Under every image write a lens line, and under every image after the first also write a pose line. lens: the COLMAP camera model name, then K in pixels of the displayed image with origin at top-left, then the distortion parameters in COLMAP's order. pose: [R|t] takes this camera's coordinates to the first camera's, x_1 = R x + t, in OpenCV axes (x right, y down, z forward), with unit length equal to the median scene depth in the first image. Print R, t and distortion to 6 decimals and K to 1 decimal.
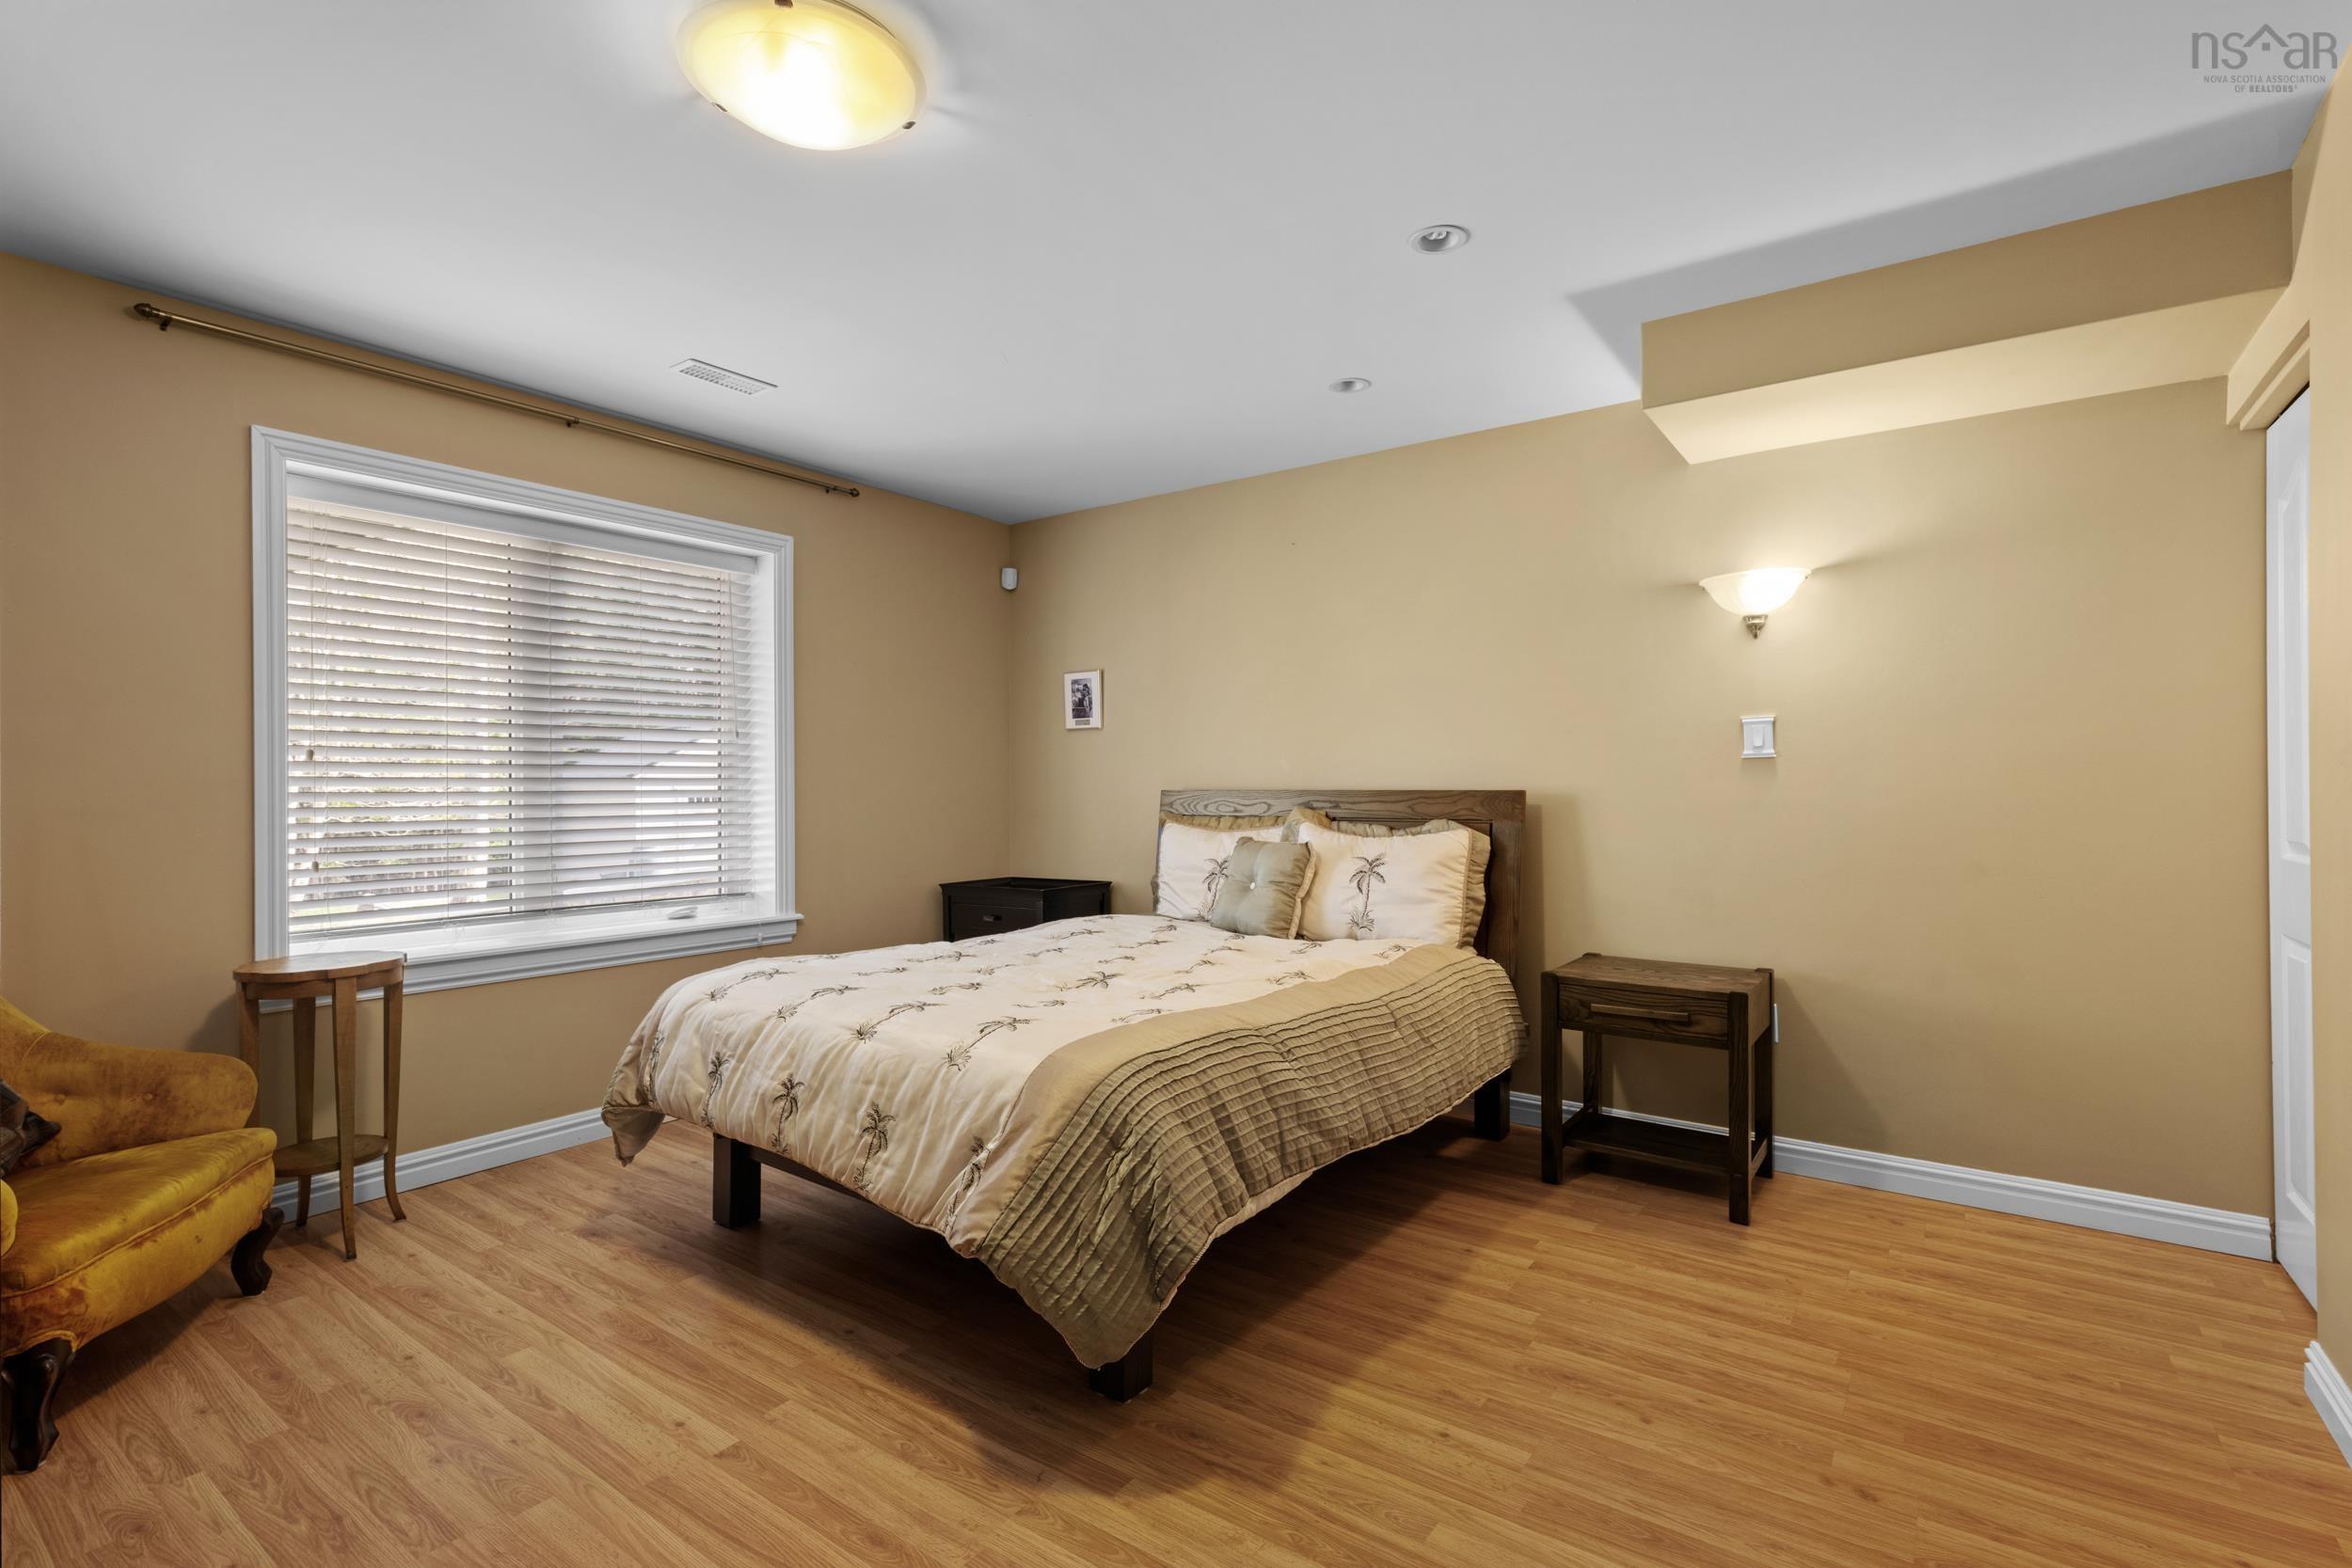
lens RADIAL K [[1072.9, 0, 1191.1], [0, 1072.9, 777.6], [0, 0, 1]] dist [-0.001543, -0.000212]
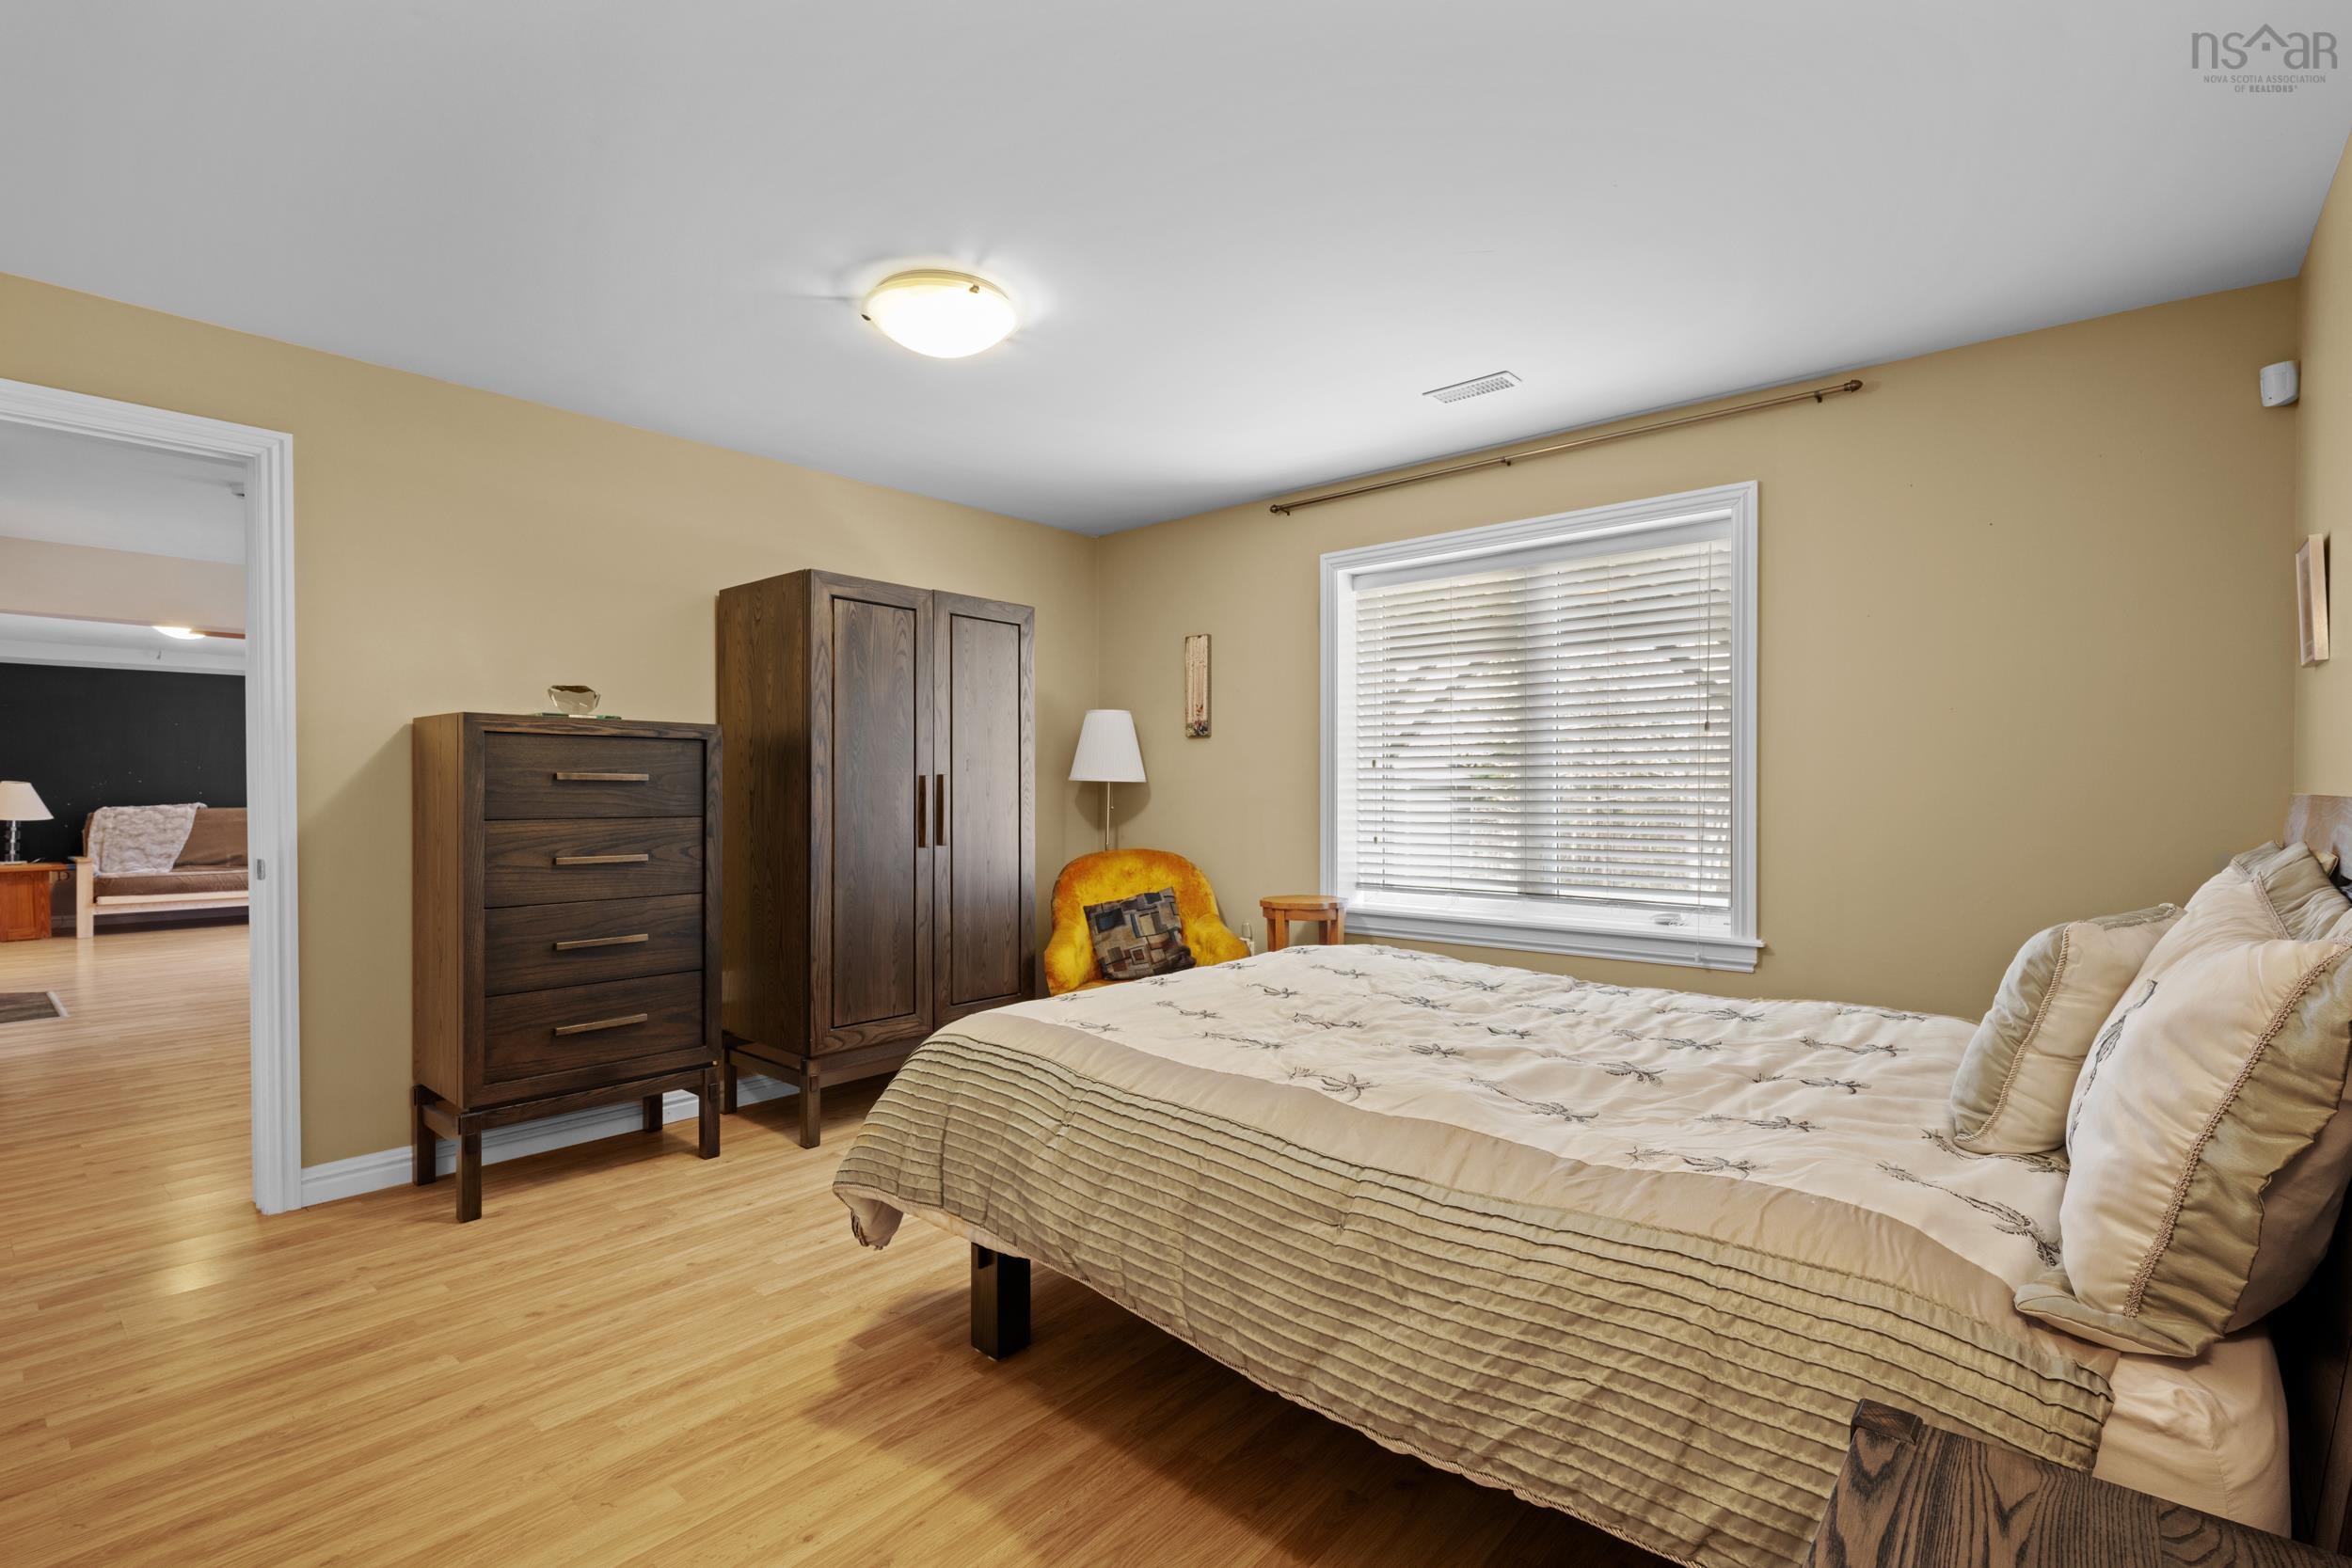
lens RADIAL K [[1078.3, 0, 1181.1], [0, 1078.3, 796.7], [0, 0, 1]] dist [-0.001277, -0.000005]
pose [[-0.084314, 0.013055, -0.996354, 0.690267], [0.011314, 0.999862, 0.012143, 0.003894], [0.996375, -0.010249, -0.084450, 0.888417]]
